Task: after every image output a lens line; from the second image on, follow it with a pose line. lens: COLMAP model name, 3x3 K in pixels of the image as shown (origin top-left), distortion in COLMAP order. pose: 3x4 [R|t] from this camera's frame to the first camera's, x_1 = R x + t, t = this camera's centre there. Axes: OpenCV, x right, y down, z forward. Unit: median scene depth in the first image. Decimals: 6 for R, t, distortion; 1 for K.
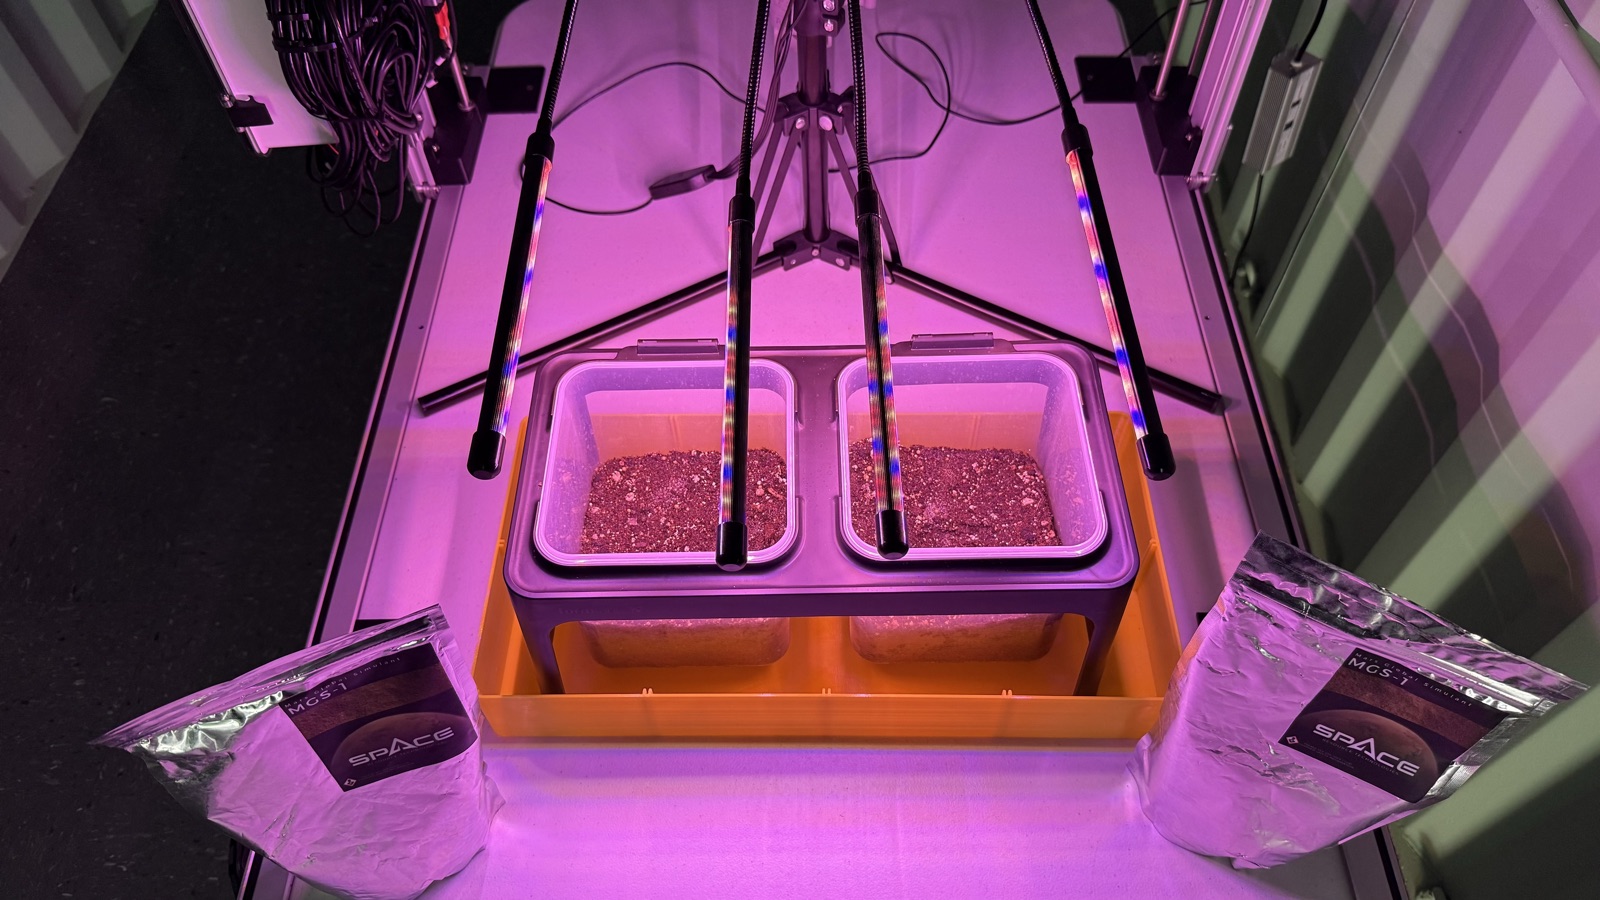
lens RADIAL K [[1129.7, 0, 801.4], [0, 1129.7, 438.0], [0, 0, 1]] dist [0.046800, -0.075424]
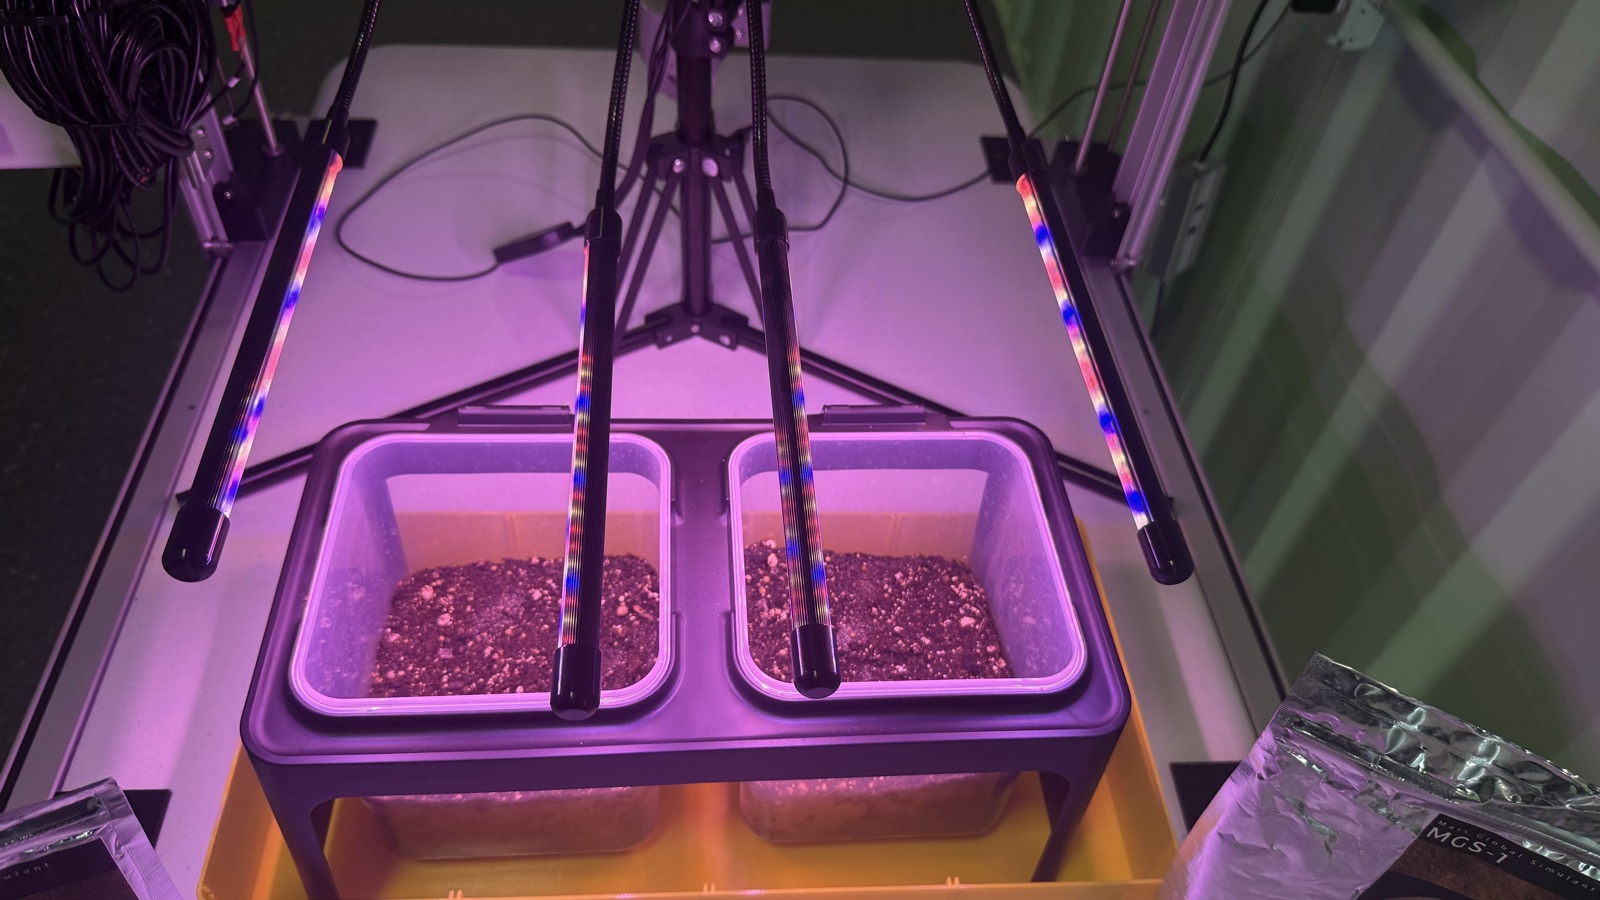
lens RADIAL K [[1146.9, 0, 800.0], [0, 1146.9, 450.0], [0, 0, 1]] dist [-0.004756, -0.006318]
pose [[0.993578, 0.011355, 0.112576, -0.006037], [0.000940, 0.994089, -0.108565, 0.024028], [-0.113144, 0.107974, 0.987694, 0.225741]]
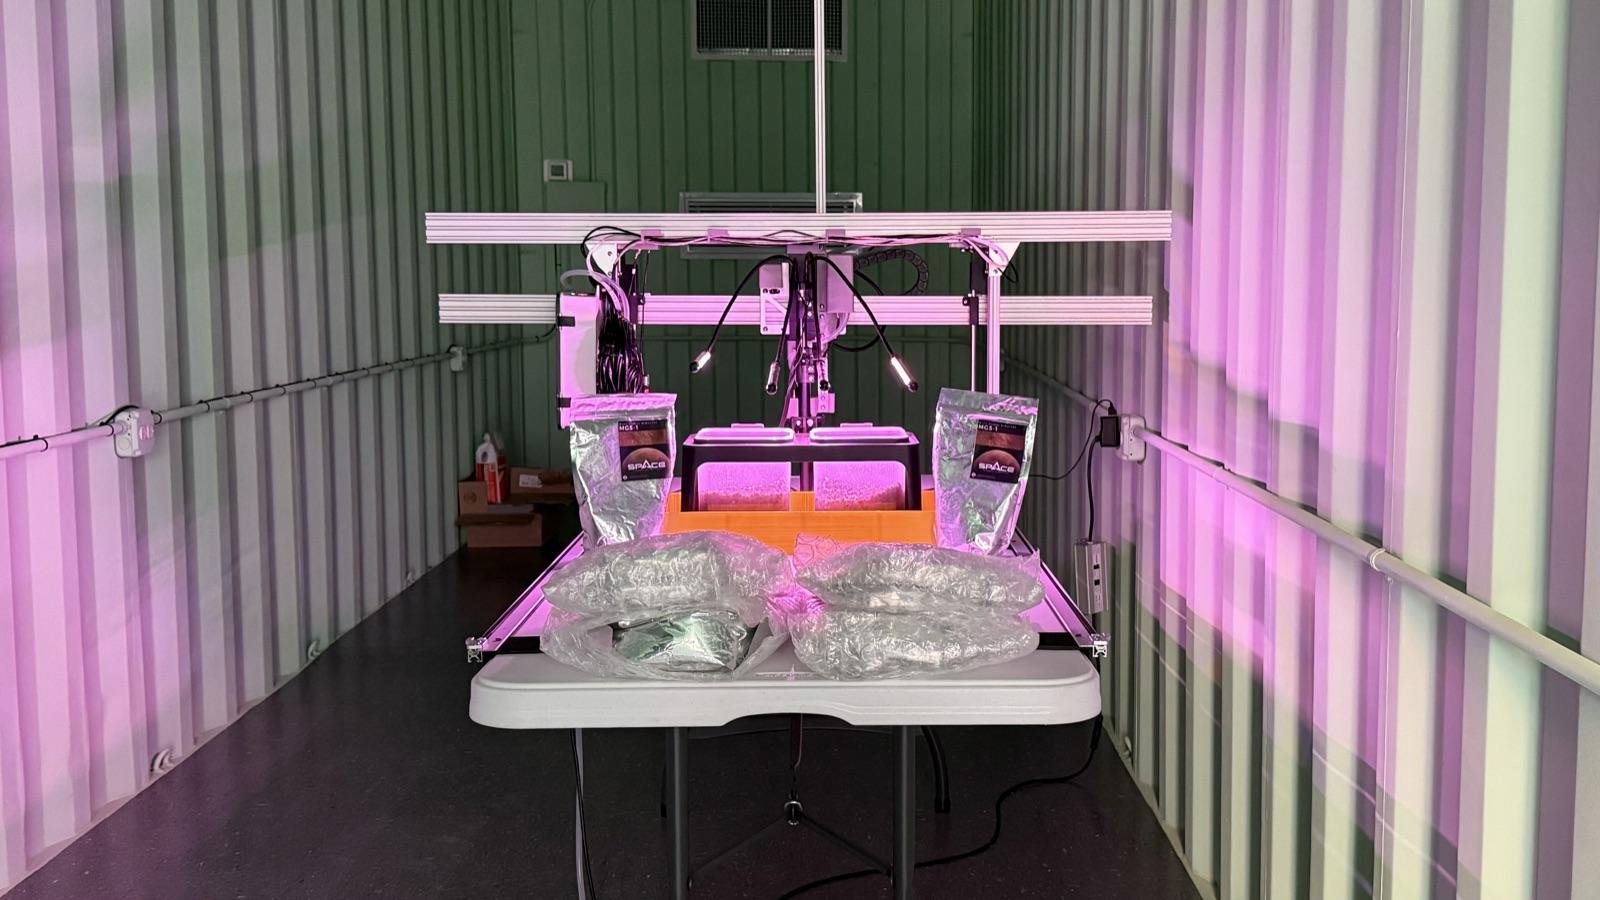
lens RADIAL K [[1455.0, 0, 857.1], [0, 1455.0, 404.2], [0, 0, 1]] dist [0.361215, 0.000496]
pose [[0.999664, 0.010383, 0.023733, 0.057354], [0.011008, 0.659062, -0.752008, 2.345540], [-0.023450, 0.752017, 0.658726, -1.199854]]
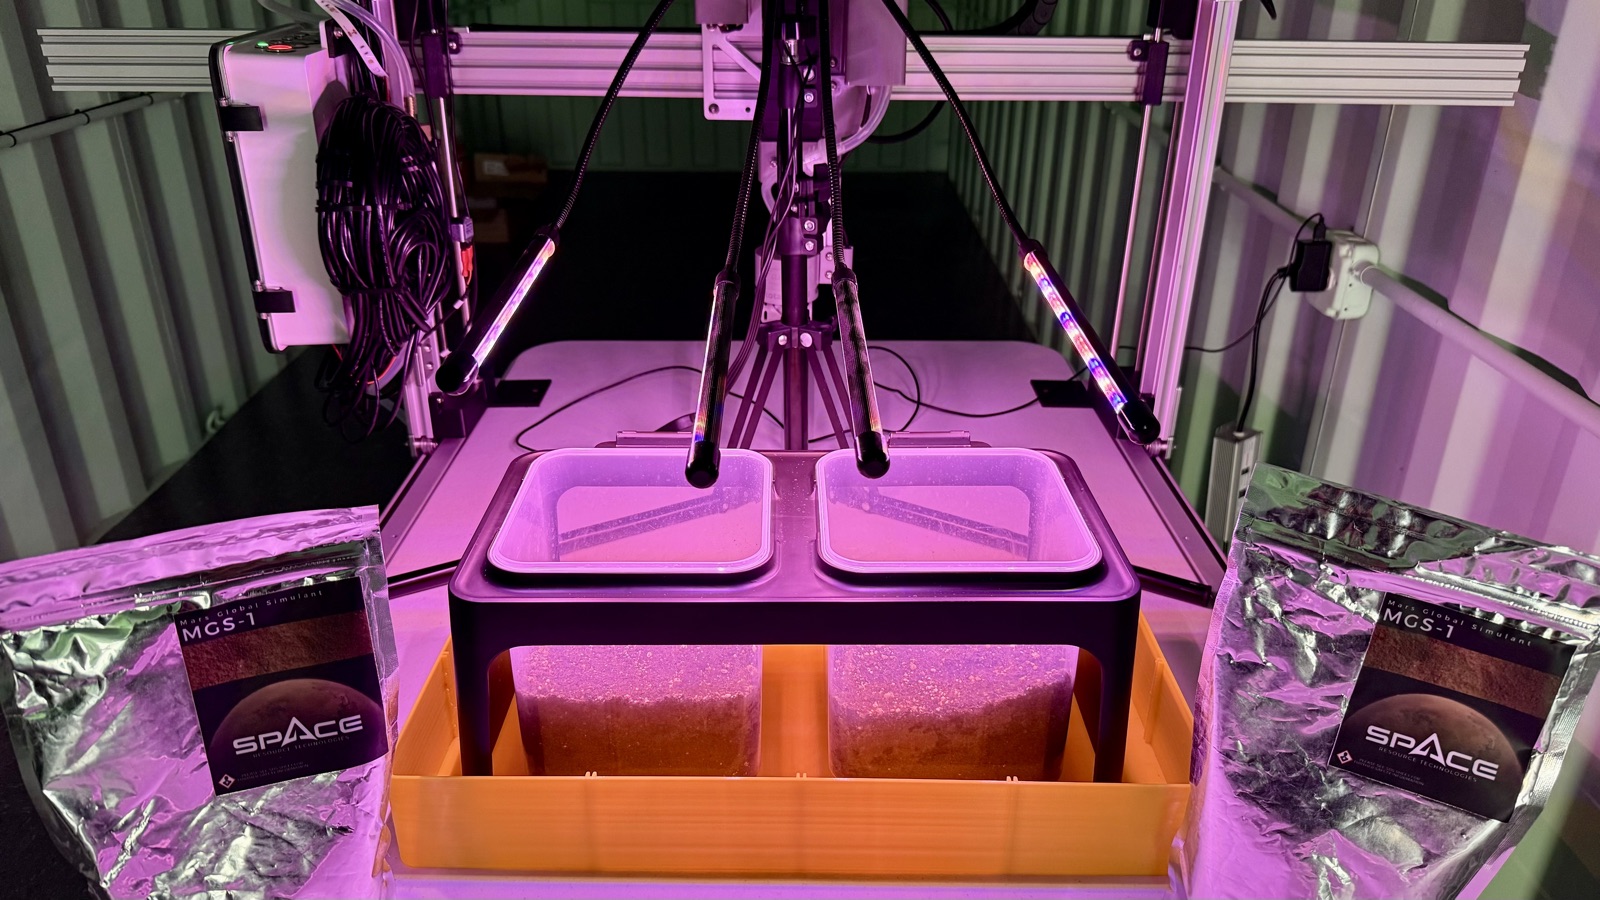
lens RADIAL K [[1129.4, 0, 800.0], [0, 1129.4, 450.0], [0, 0, 1]] dist [0.006052, -0.001818]
pose [[0.999773, 0.018209, 0.011096, 0.006759], [-0.010726, 0.879186, -0.476359, 0.398978], [-0.018429, 0.476131, 0.879181, 0.125586]]
